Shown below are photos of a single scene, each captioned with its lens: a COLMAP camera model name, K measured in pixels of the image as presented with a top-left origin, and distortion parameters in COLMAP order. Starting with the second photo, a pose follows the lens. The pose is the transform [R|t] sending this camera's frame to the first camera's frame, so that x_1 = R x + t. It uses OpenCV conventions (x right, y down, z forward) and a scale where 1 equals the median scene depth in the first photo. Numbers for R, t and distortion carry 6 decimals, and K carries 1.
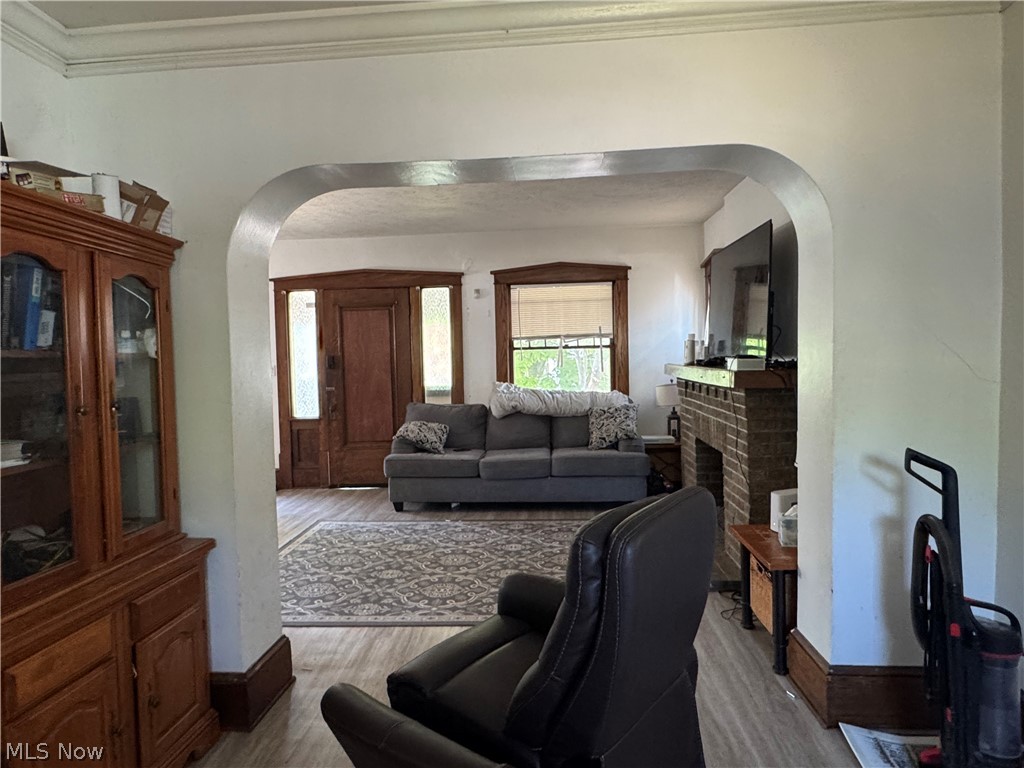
lens RADIAL K [[628.7, 0, 511.8], [0, 628.7, 384.2], [0, 0, 1]] dist [-0.002733, 0.007200]
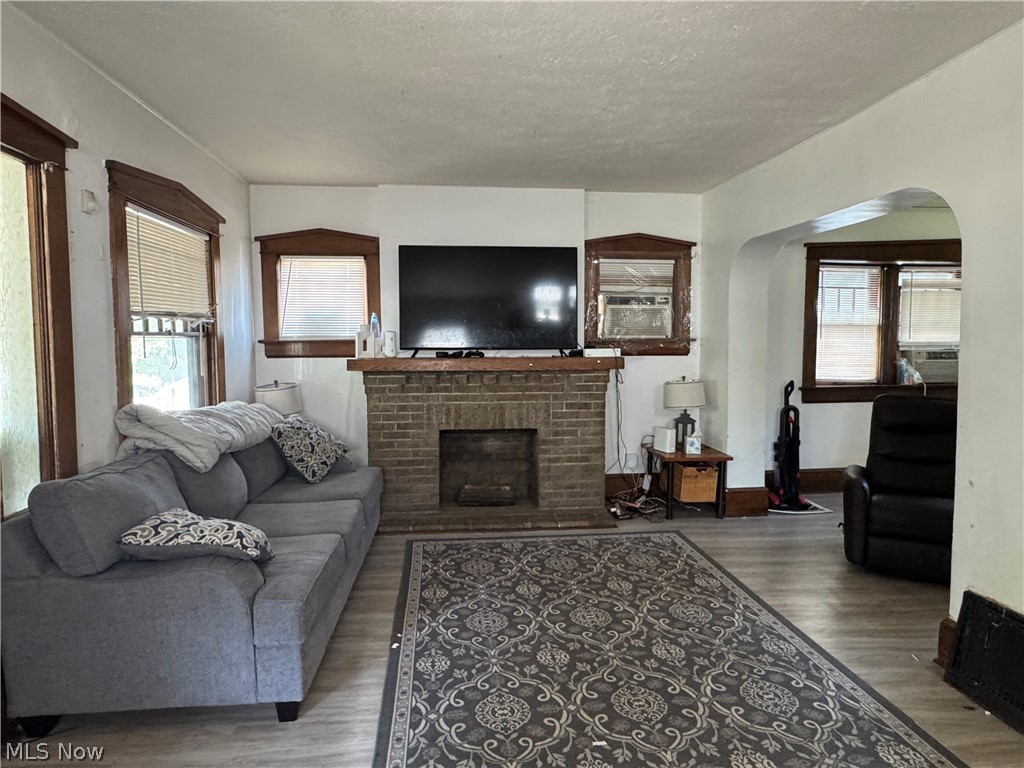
lens RADIAL K [[628.7, 0, 510.7], [0, 628.7, 383.8], [0, 0, 1]] dist [-0.002733, 0.007200]
pose [[-0.179025, -0.045071, 0.982812, -0.707610], [0.054774, 0.996944, 0.055697, -0.037817], [-0.982319, 0.063804, -0.176009, 1.077964]]
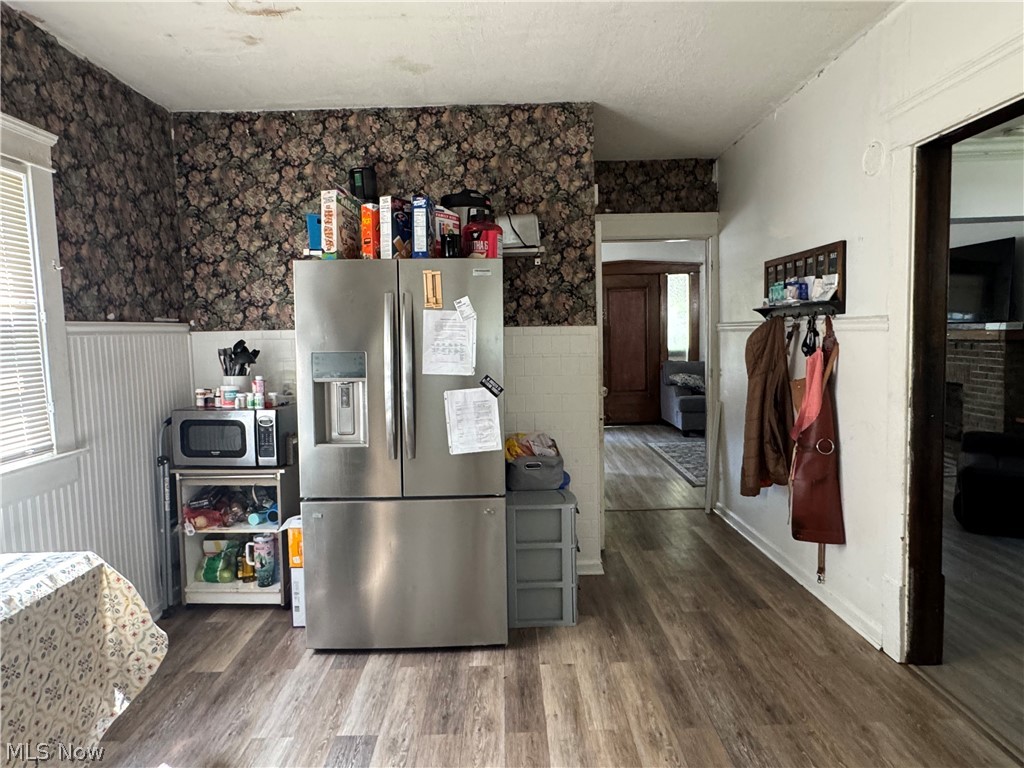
lens RADIAL K [[628.7, 0, 510.9], [0, 628.7, 380.7], [0, 0, 1]] dist [-0.002733, 0.007200]
pose [[0.996441, -0.017570, 0.082437, -0.785983], [0.014689, 0.999264, 0.035433, 0.025986], [-0.082999, -0.034096, 0.995966, -0.405382]]
